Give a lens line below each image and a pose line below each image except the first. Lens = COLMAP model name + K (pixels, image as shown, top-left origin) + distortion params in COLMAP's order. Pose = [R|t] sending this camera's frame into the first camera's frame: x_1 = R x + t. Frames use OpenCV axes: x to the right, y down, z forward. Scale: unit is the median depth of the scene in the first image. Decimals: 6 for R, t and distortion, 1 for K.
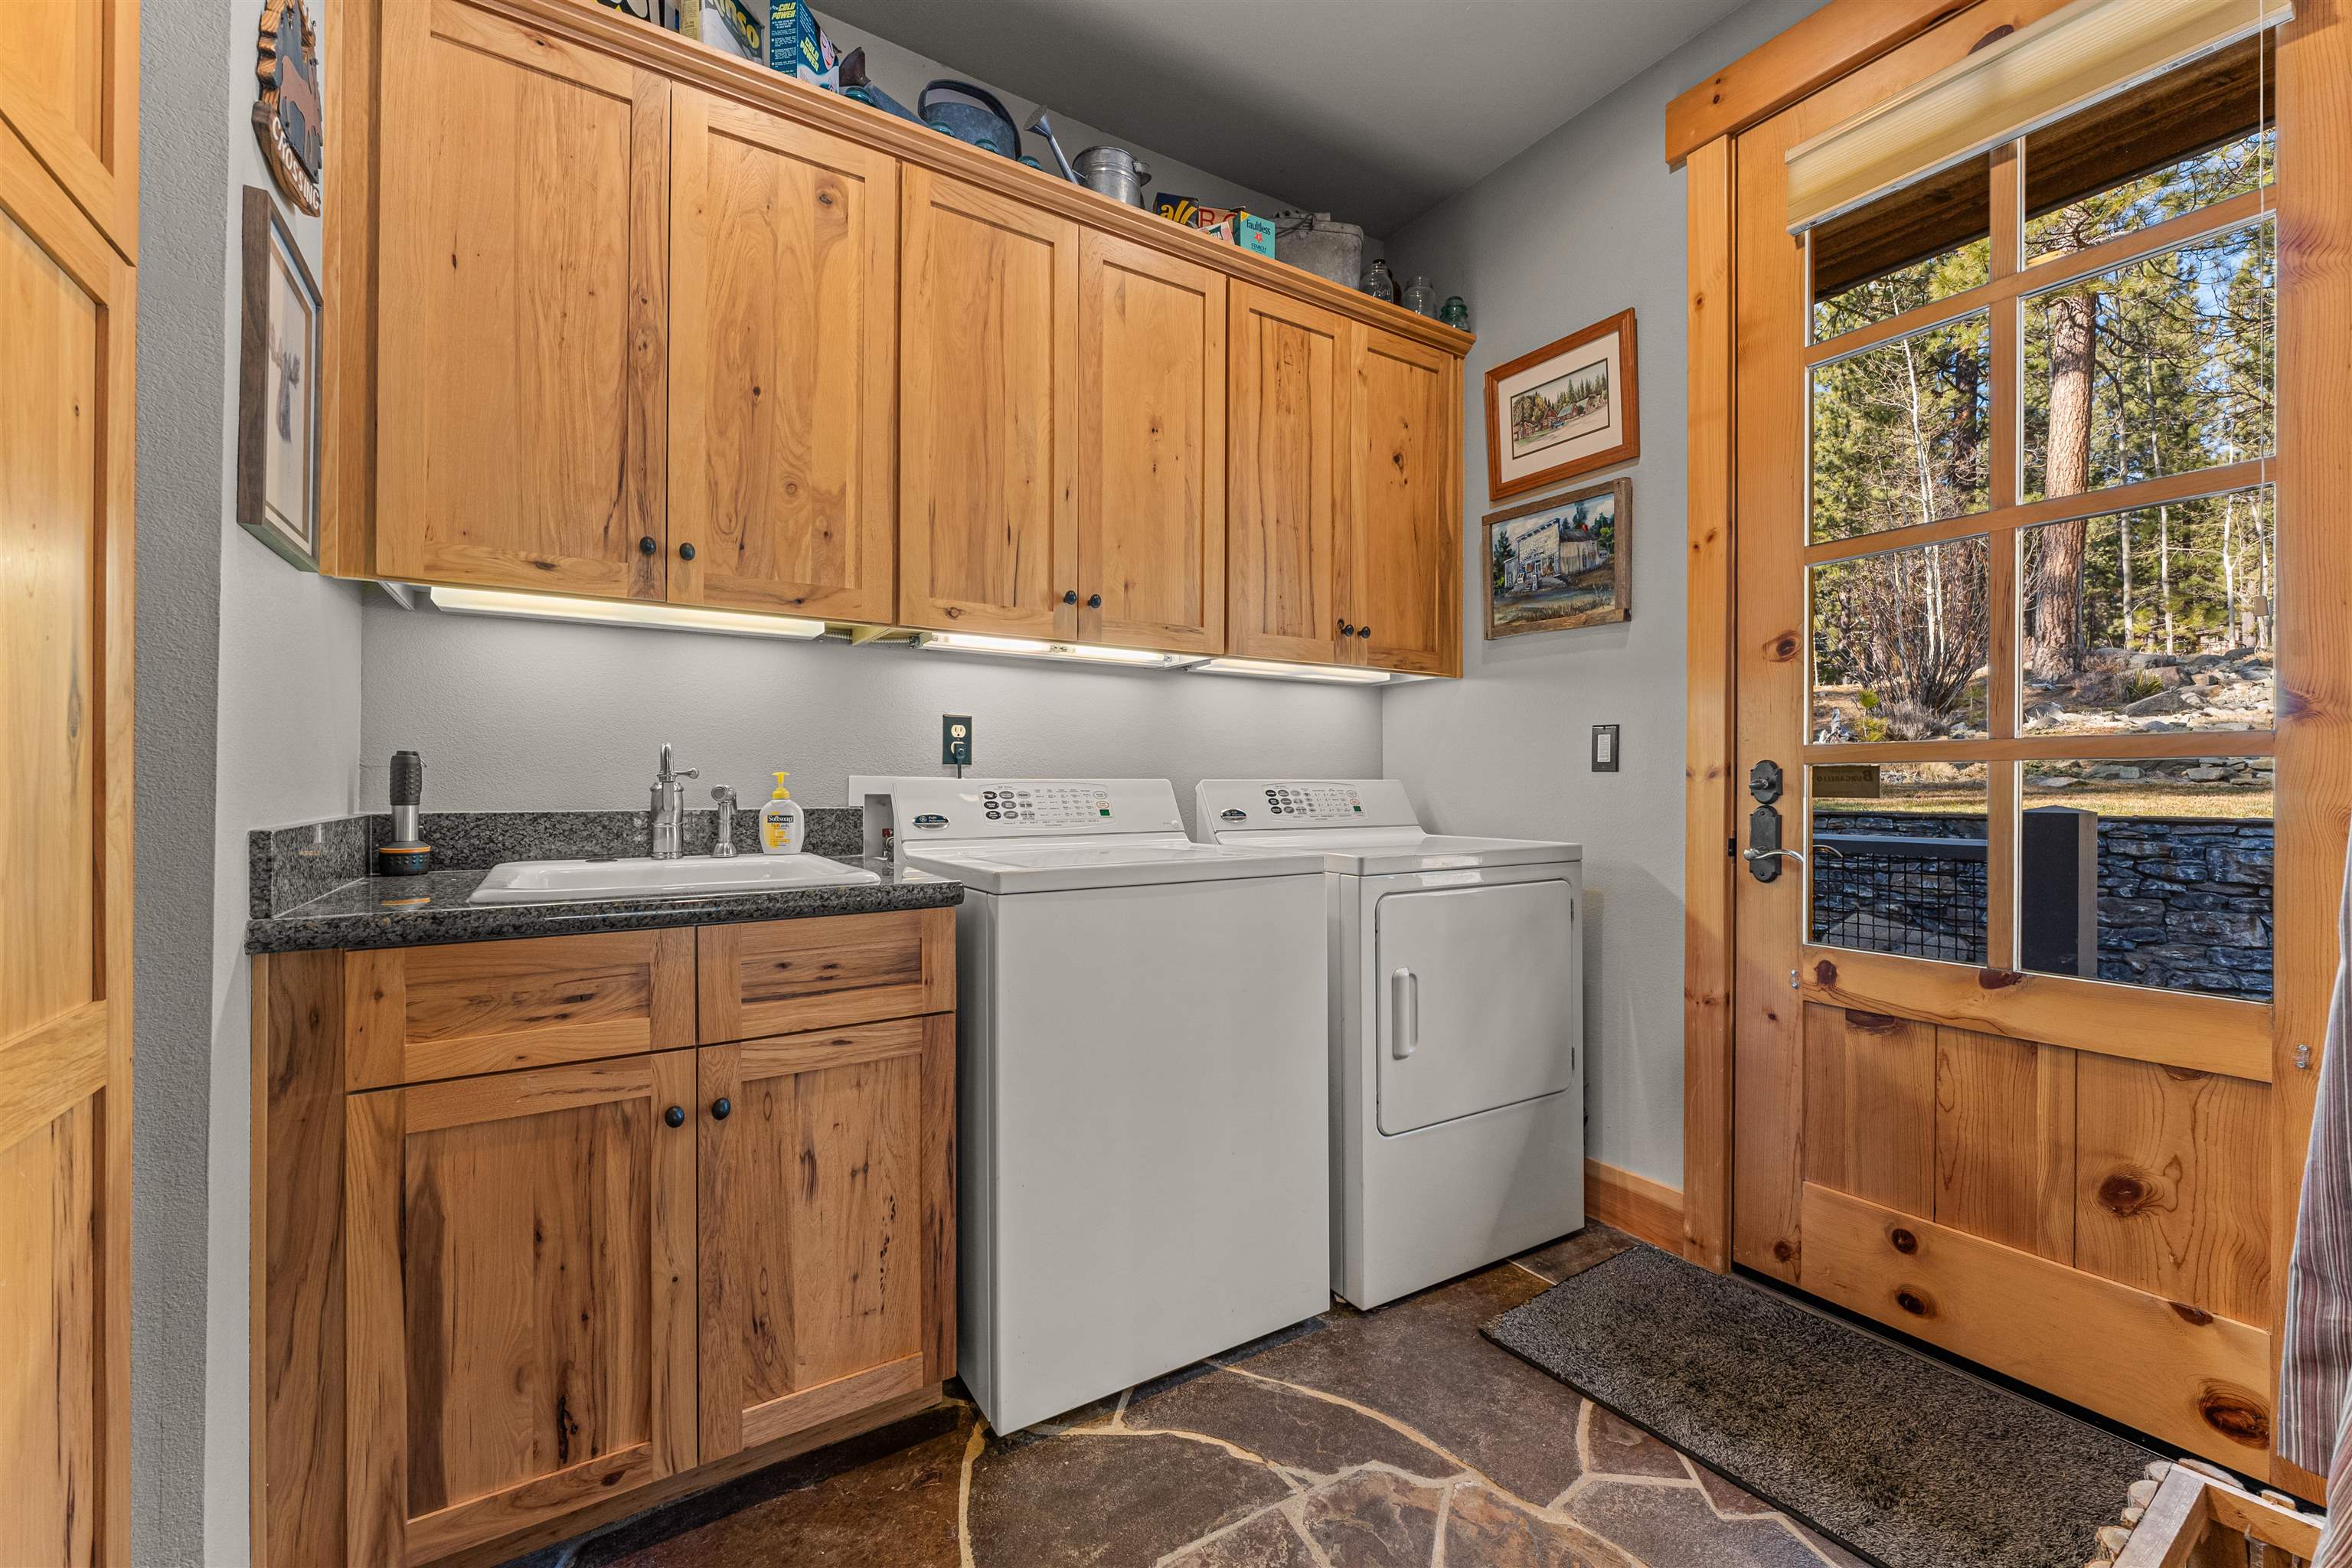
lens RADIAL K [[948.4, 0, 1182.5], [0, 948.4, 784.1], [0, 0, 1]] dist [-0.003824, 0.000047]
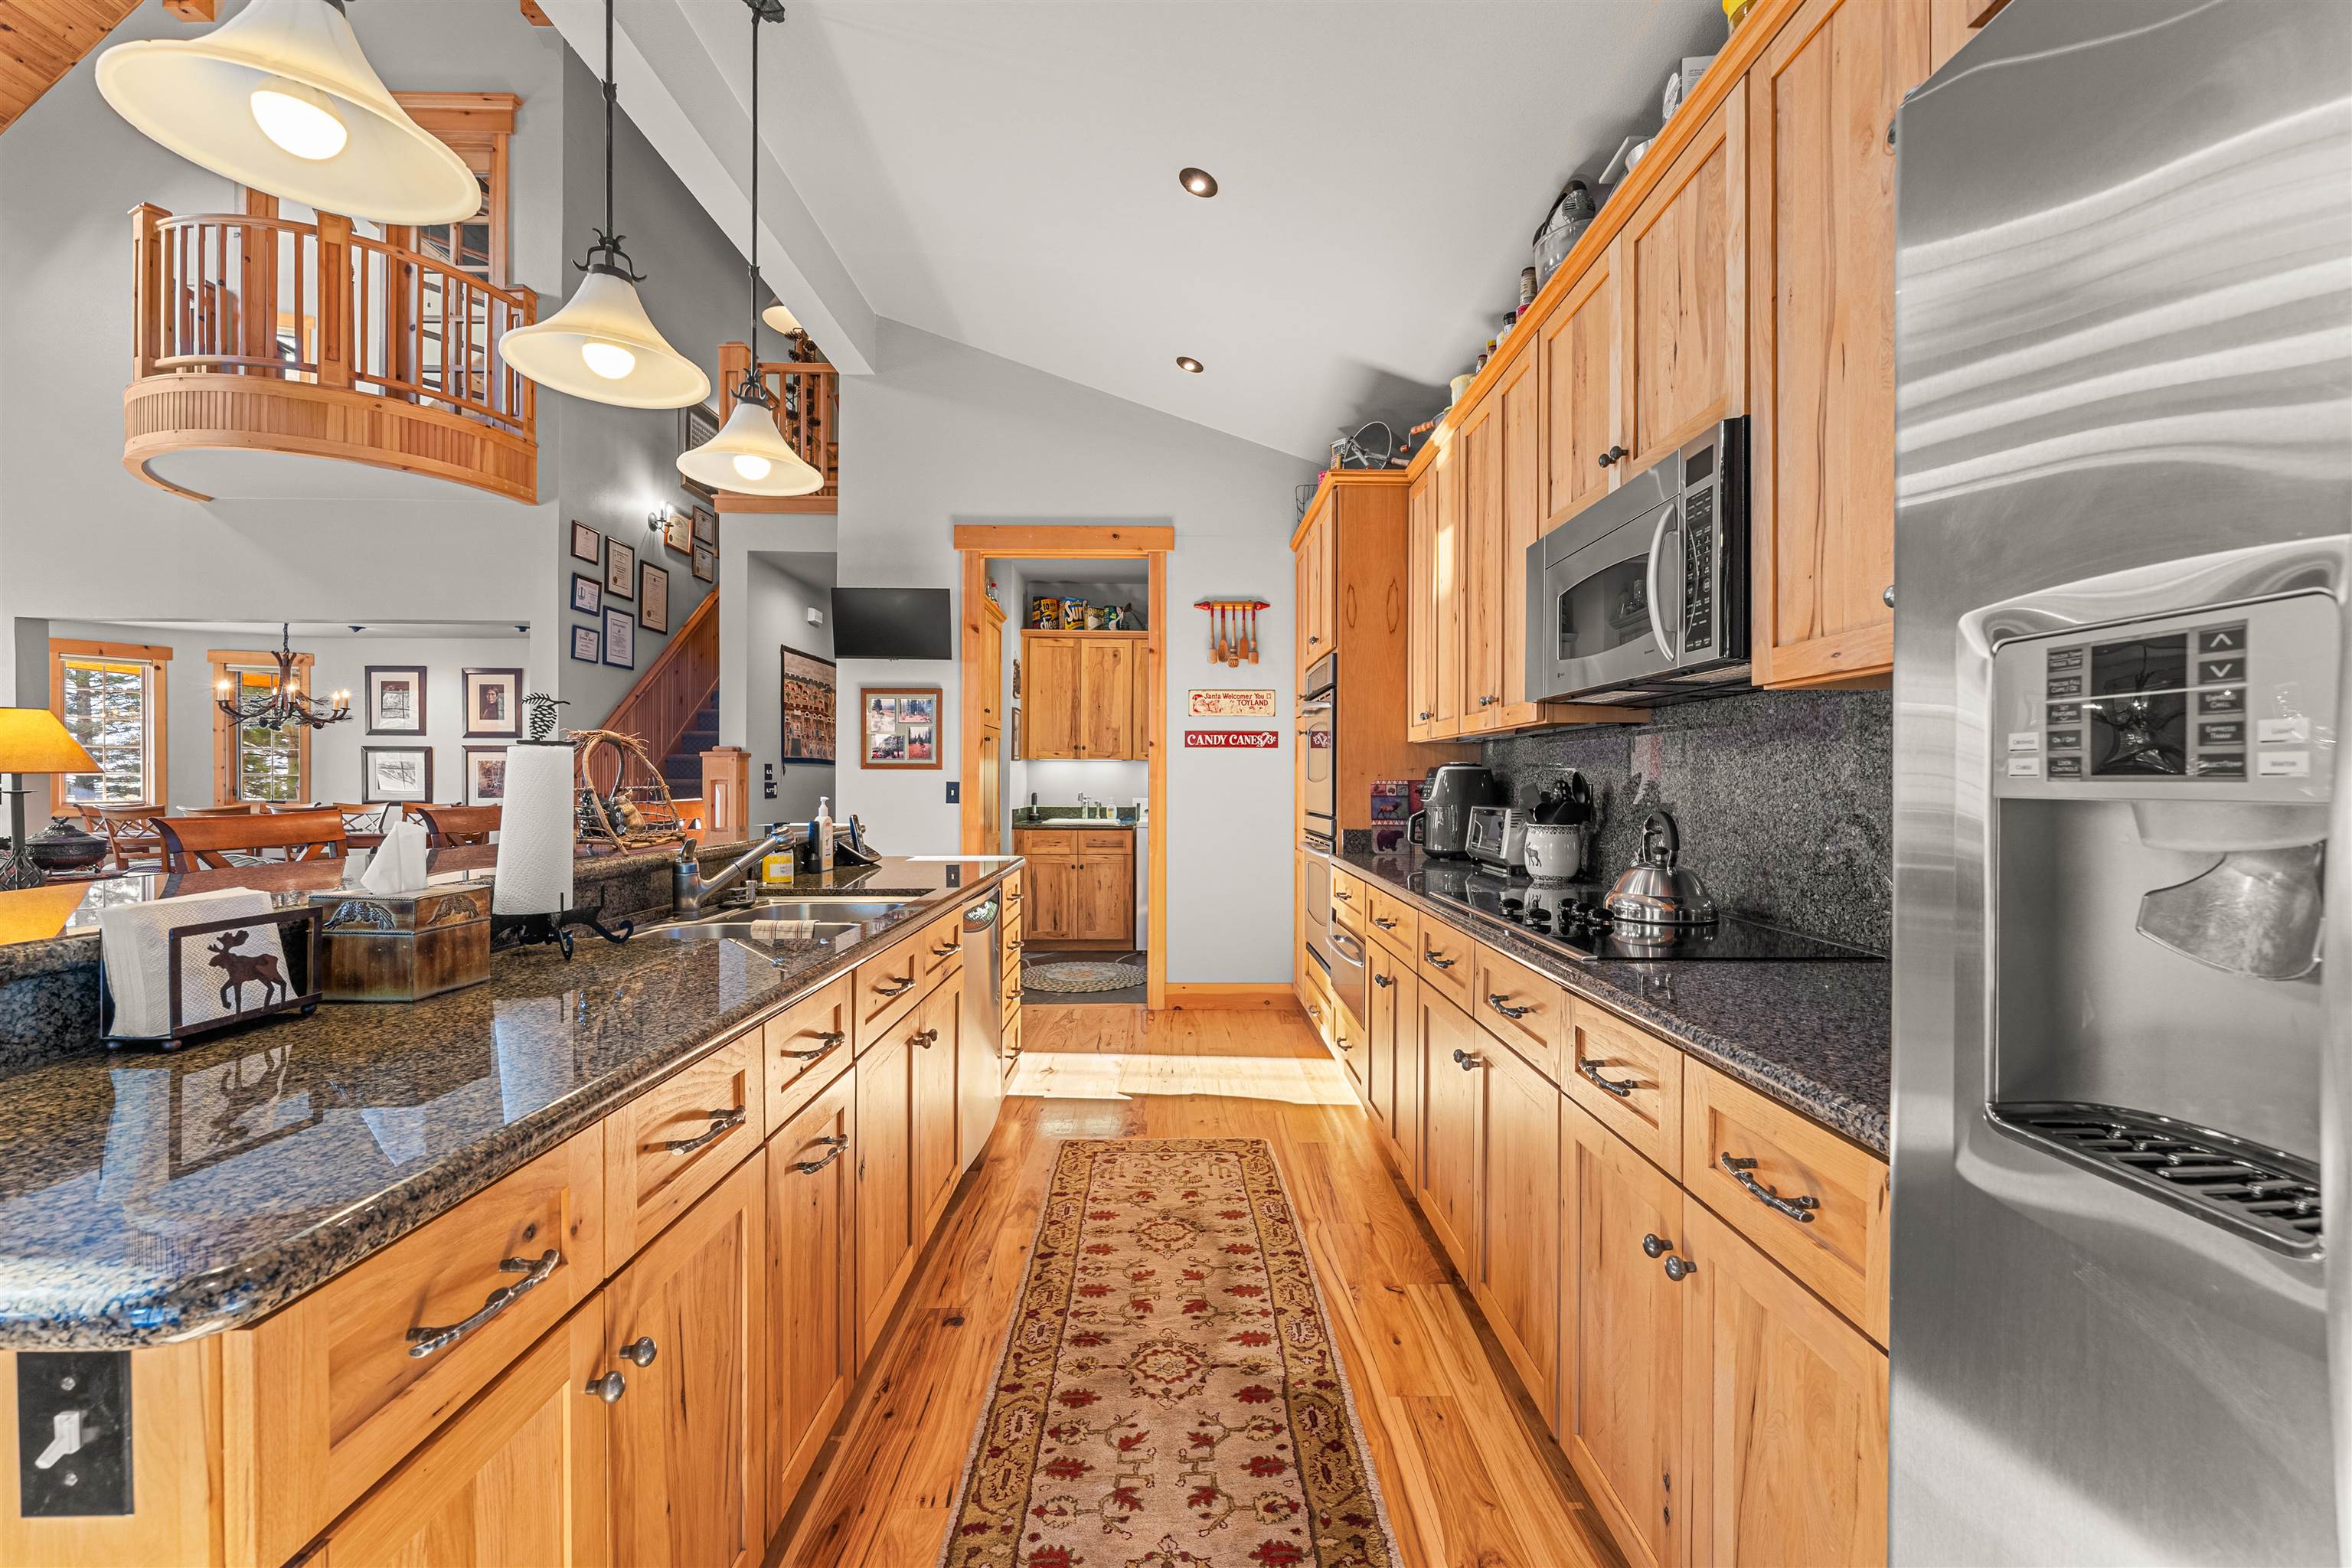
lens RADIAL K [[948.4, 0, 1177.9], [0, 948.4, 779.0], [0, 0, 1]] dist [-0.003824, 0.000047]
pose [[0.848045, 0.005912, -0.529892, 2.361073], [-0.006269, 0.999980, 0.001124, -0.120105], [0.529887, 0.002369, 0.848065, -2.709210]]
